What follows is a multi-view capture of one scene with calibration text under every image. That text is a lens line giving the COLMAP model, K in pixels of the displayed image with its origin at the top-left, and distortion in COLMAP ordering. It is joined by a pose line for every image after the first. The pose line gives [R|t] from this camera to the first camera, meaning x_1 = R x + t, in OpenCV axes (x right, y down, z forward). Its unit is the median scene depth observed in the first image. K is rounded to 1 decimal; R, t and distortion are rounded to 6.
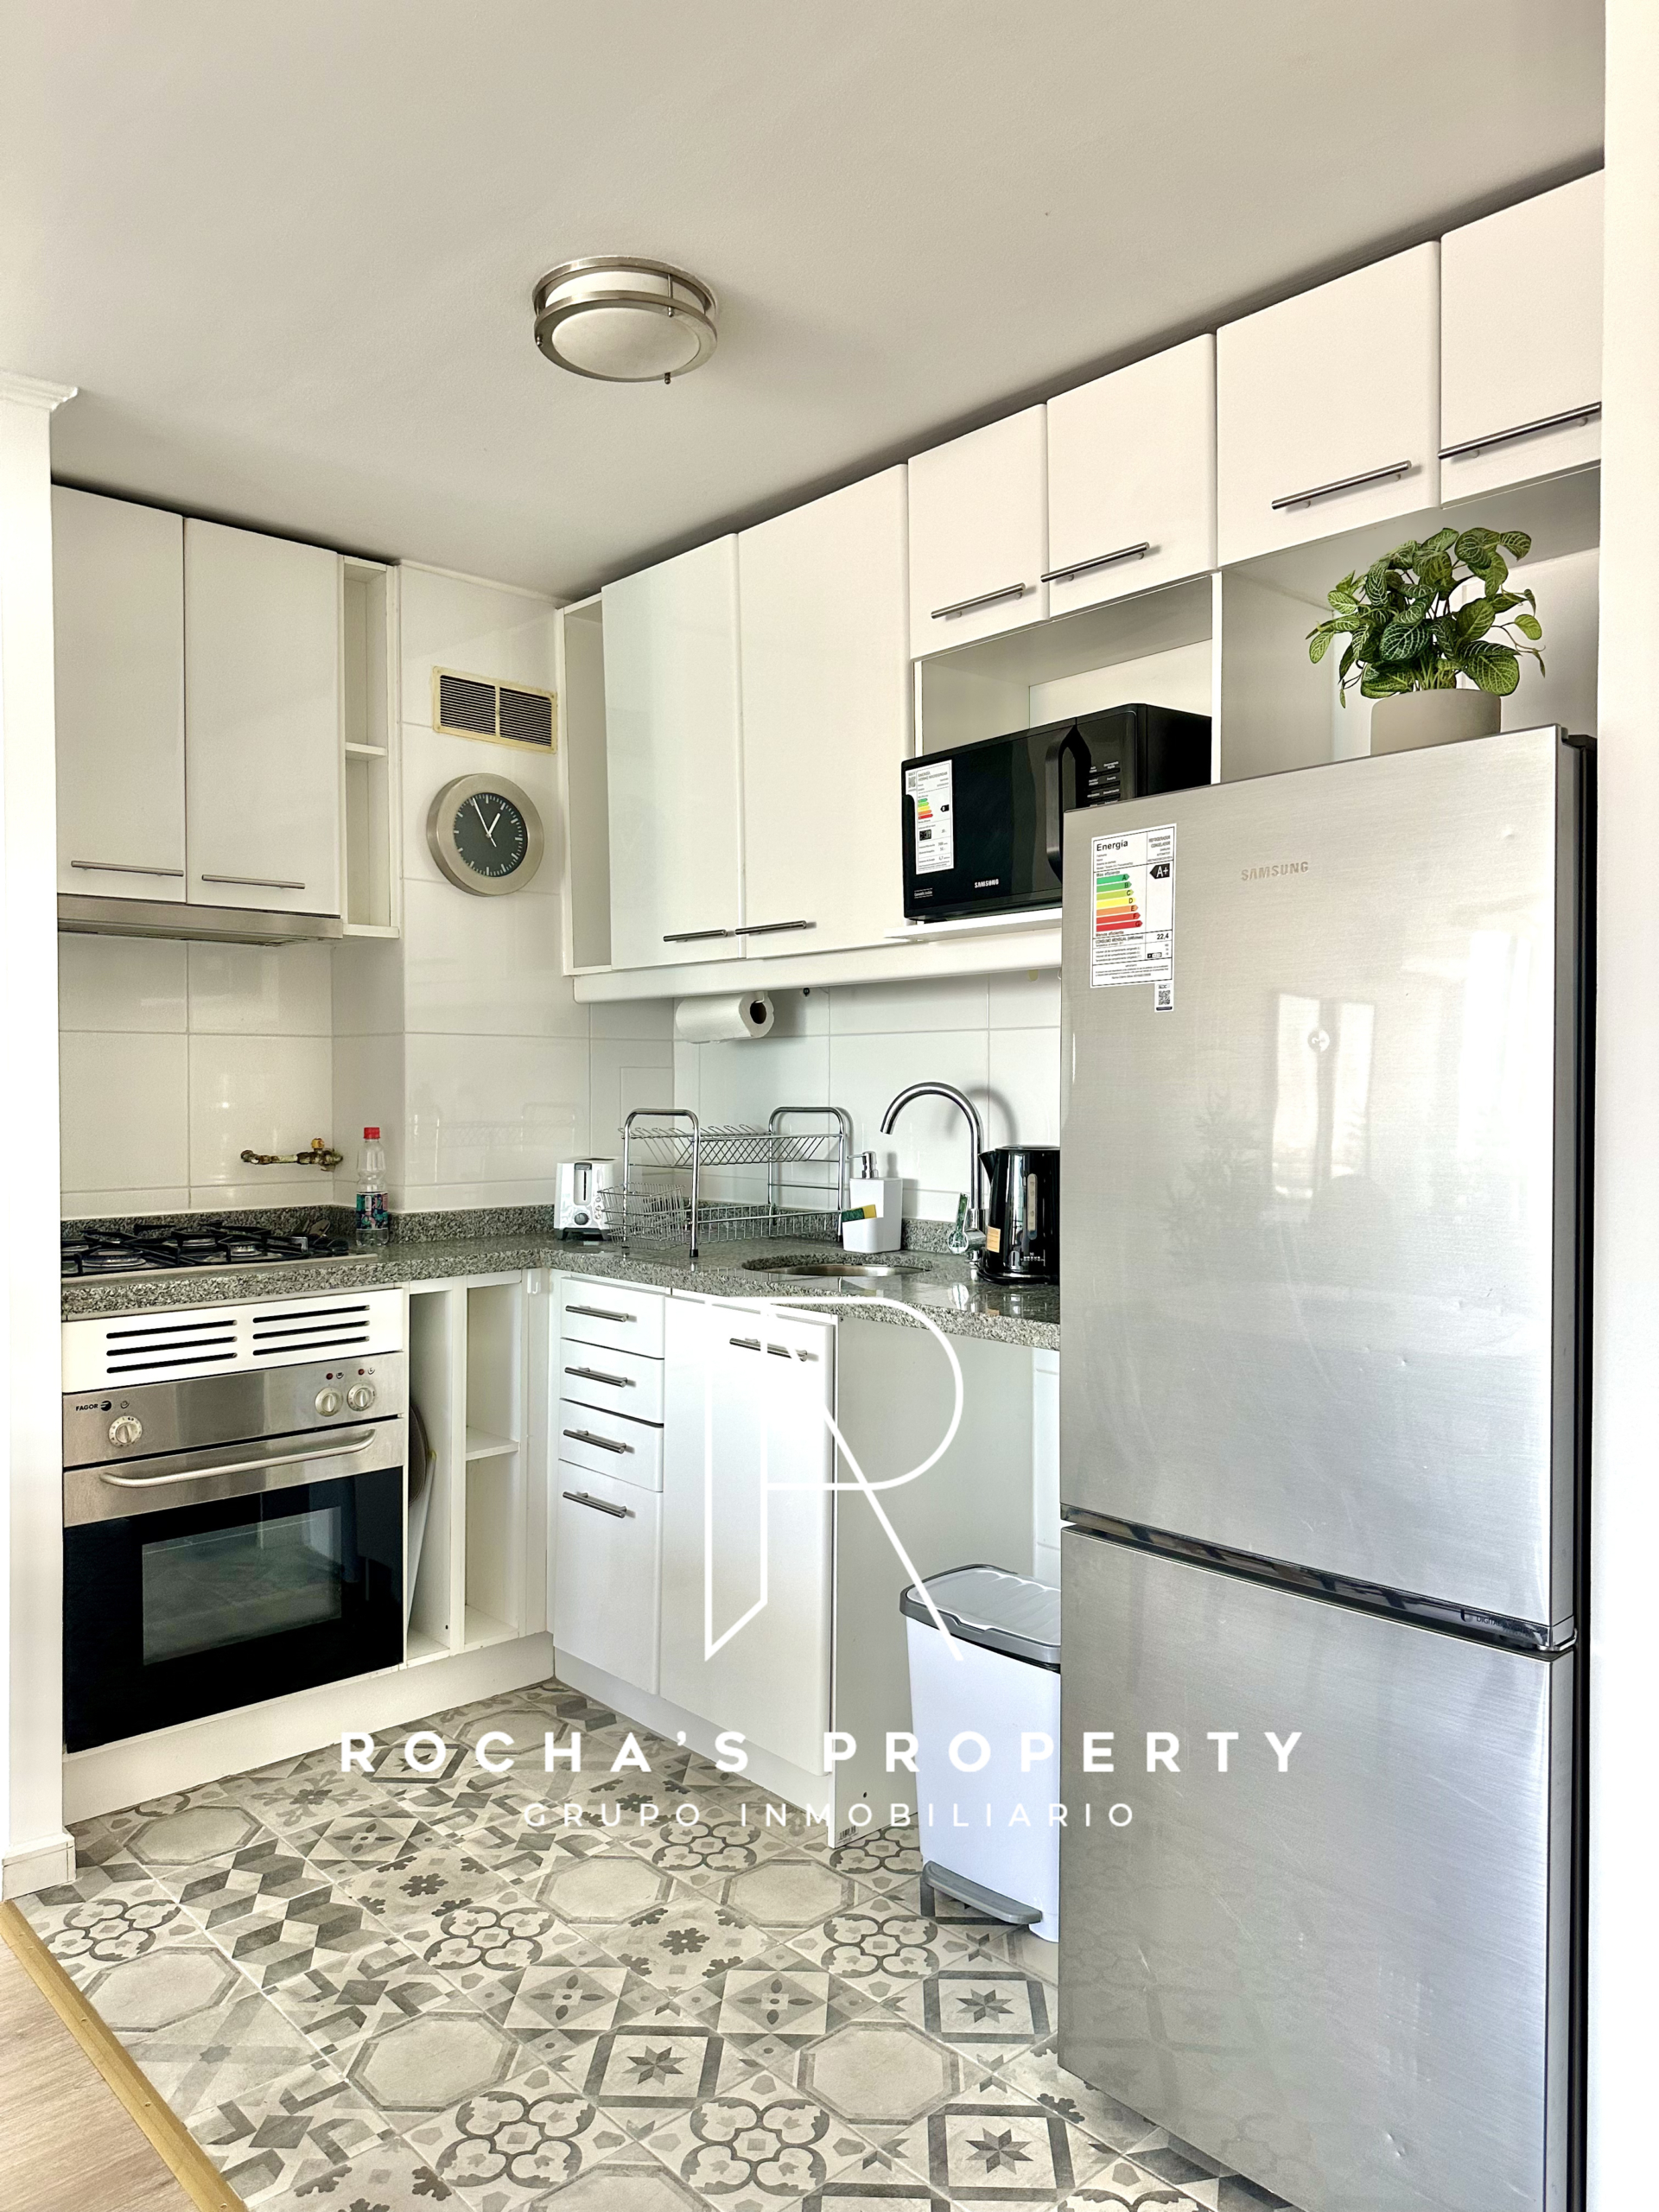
lens RADIAL K [[1547.7, 0, 827.3], [0, 1547.7, 1104.1], [0, 0, 1]] dist [0.036086, -0.038100]
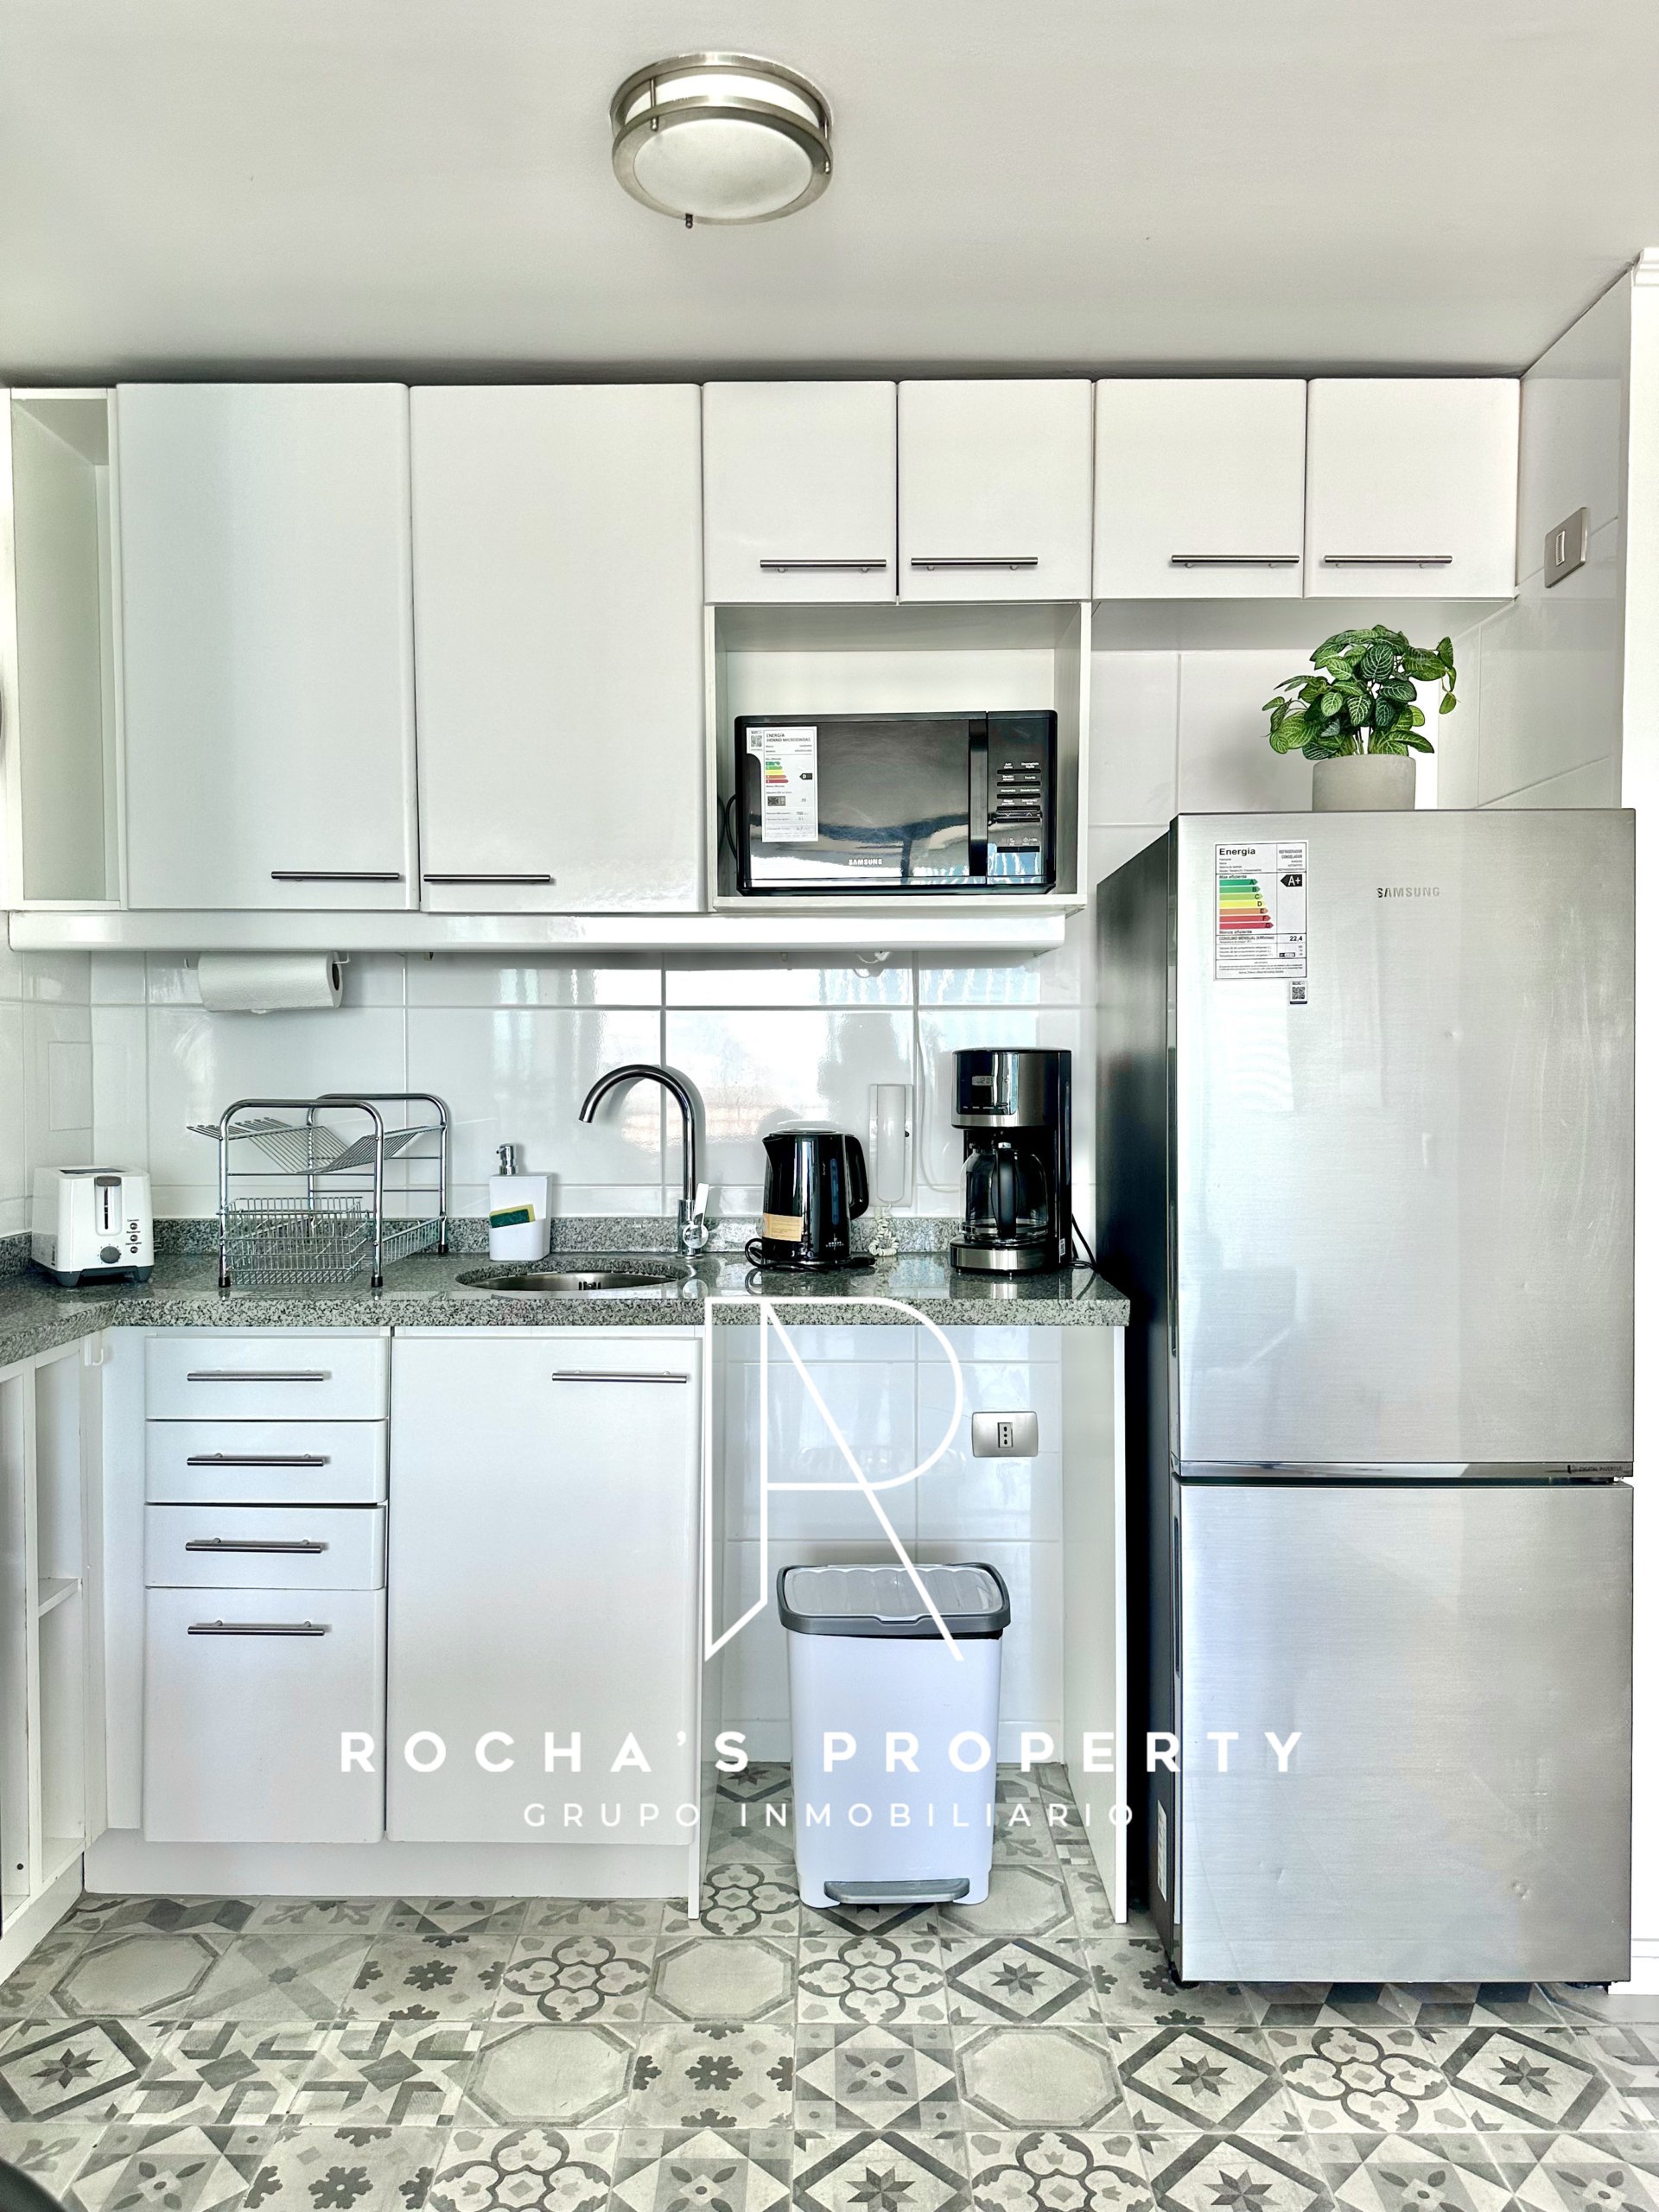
lens RADIAL K [[1547.7, 0, 822.1], [0, 1547.7, 1098.8], [0, 0, 1]] dist [0.036086, -0.038100]
pose [[0.683907, -0.018199, 0.729342, -0.601343], [0.008947, 0.999823, 0.016559, -0.009368], [-0.729514, -0.004800, 0.683949, 0.338637]]
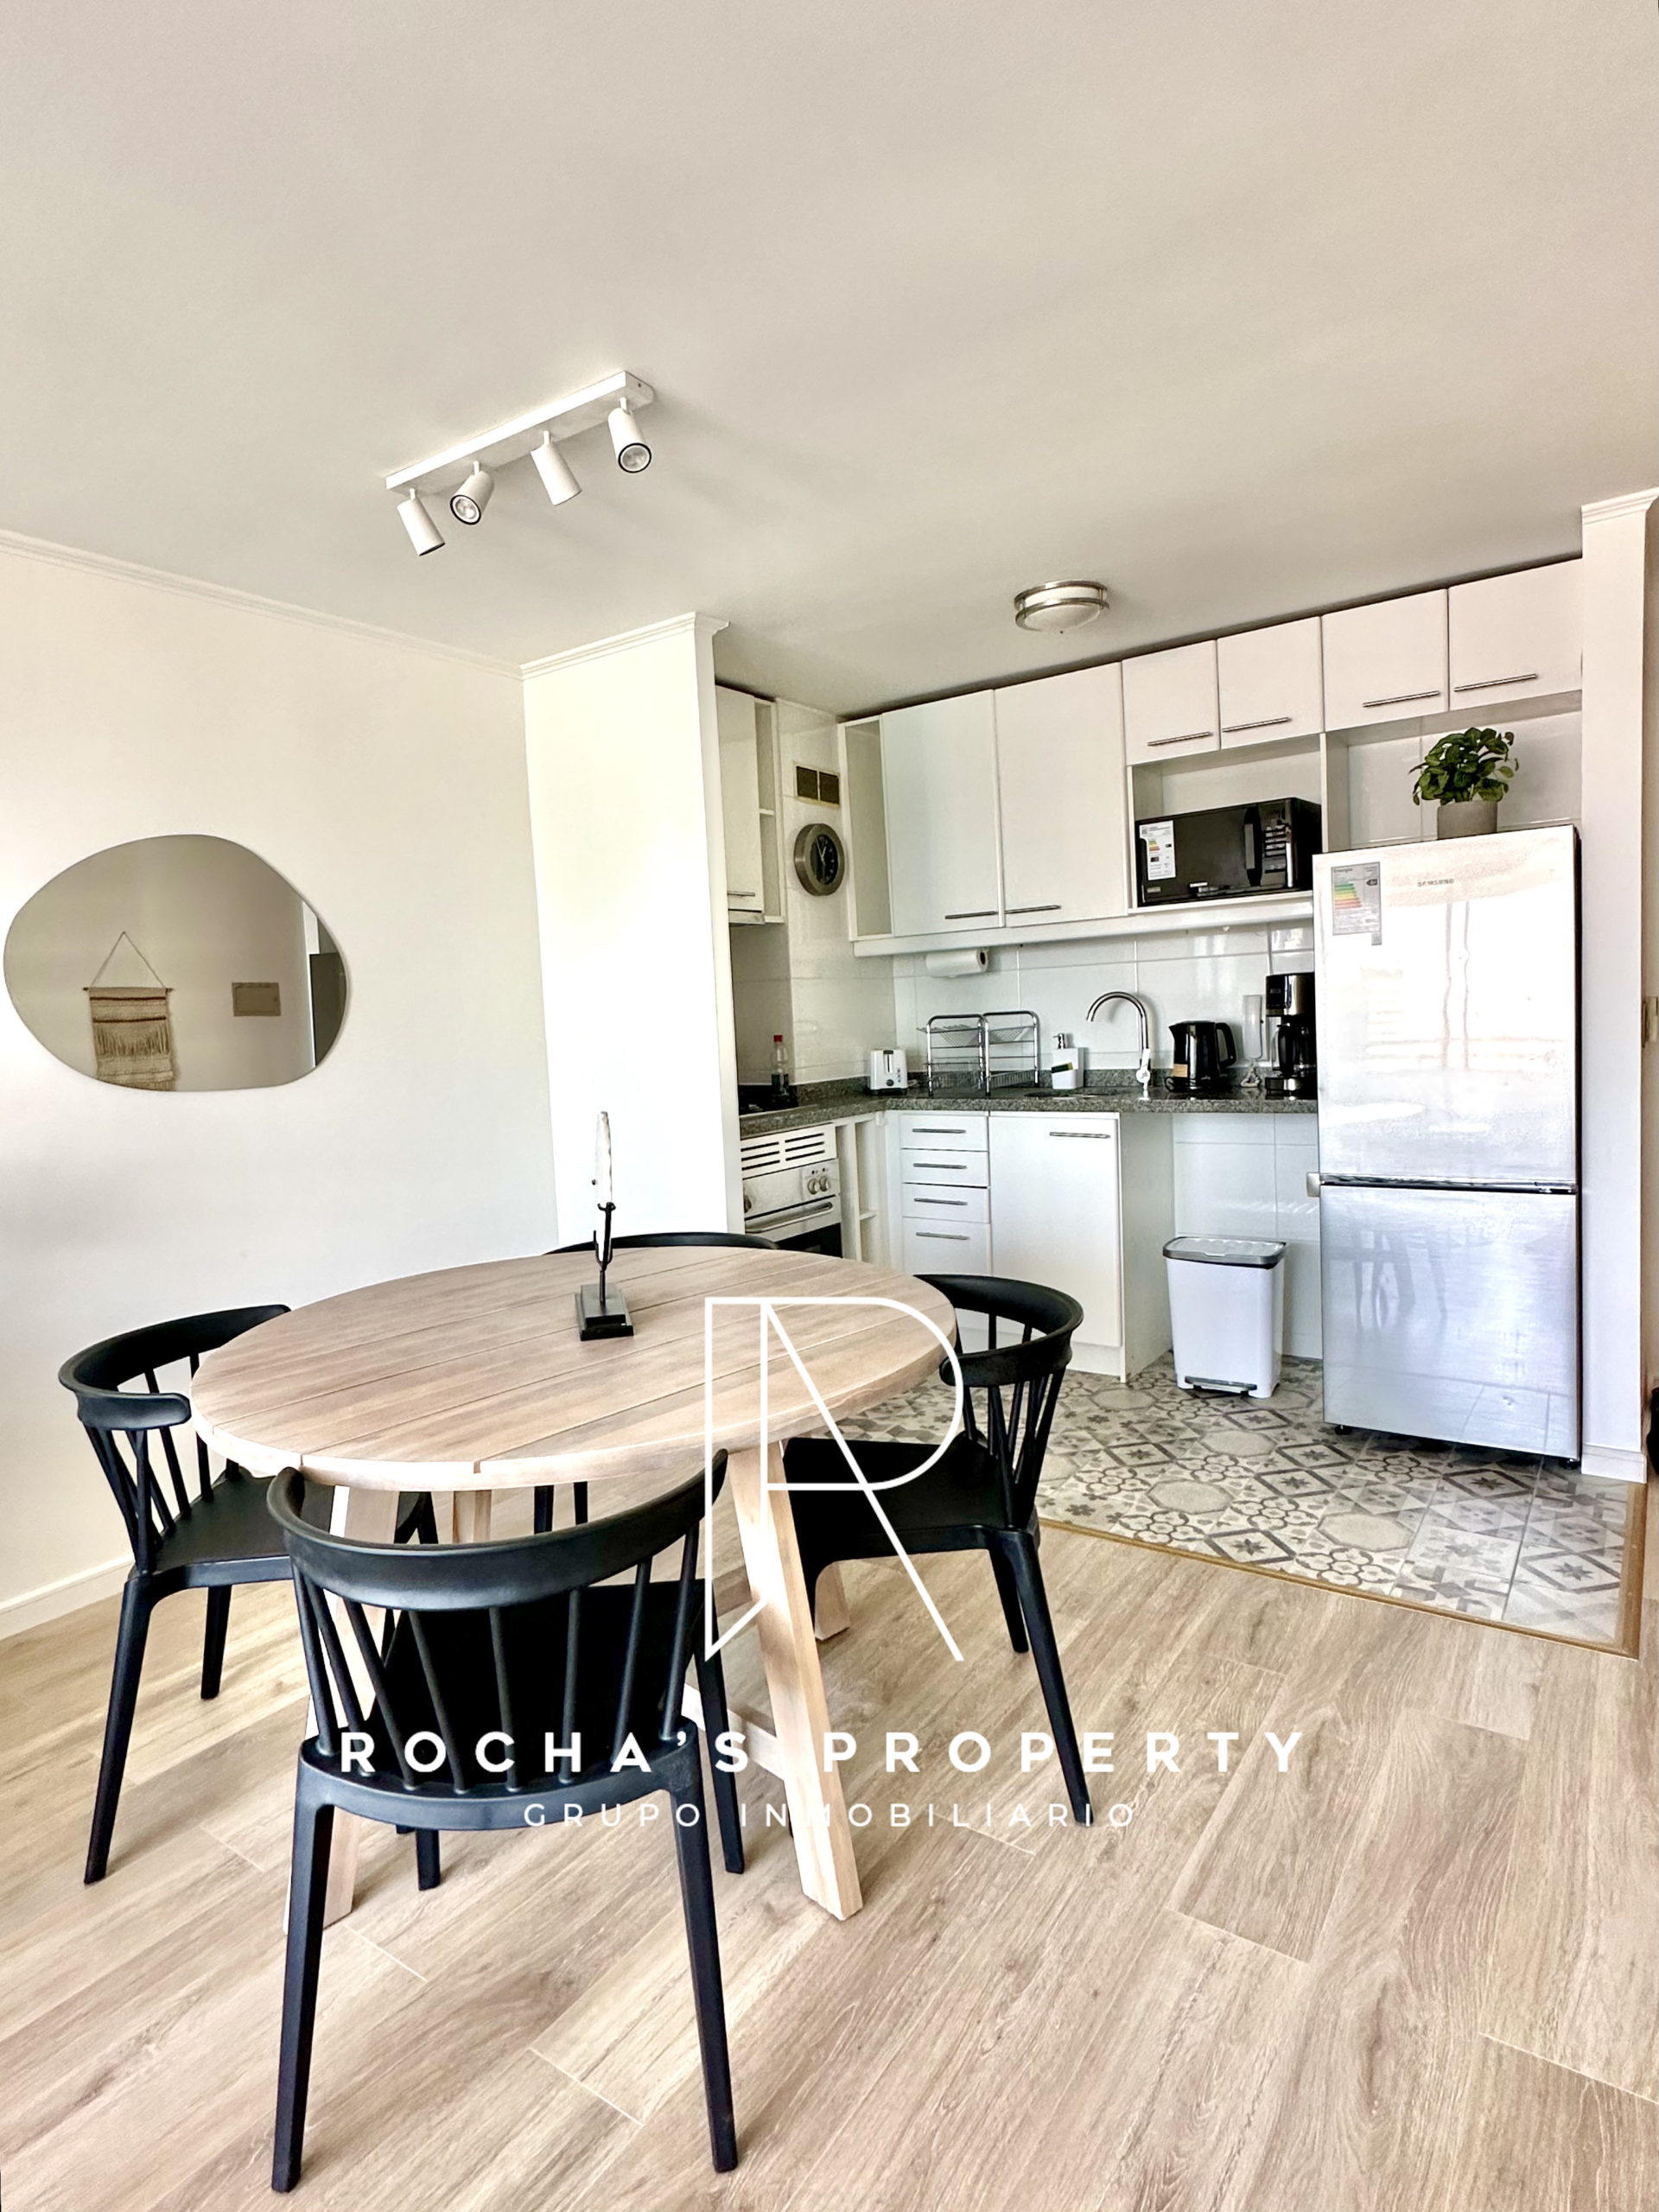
lens RADIAL K [[1175.7, 0, 828.8], [0, 1175.7, 1098.4], [0, 0, 1]] dist [-0.015320, 0.001093]
pose [[0.976082, -0.062151, 0.208328, -0.652731], [0.050882, 0.996959, 0.059026, 0.014318], [-0.211363, -0.047015, 0.976276, -0.350986]]
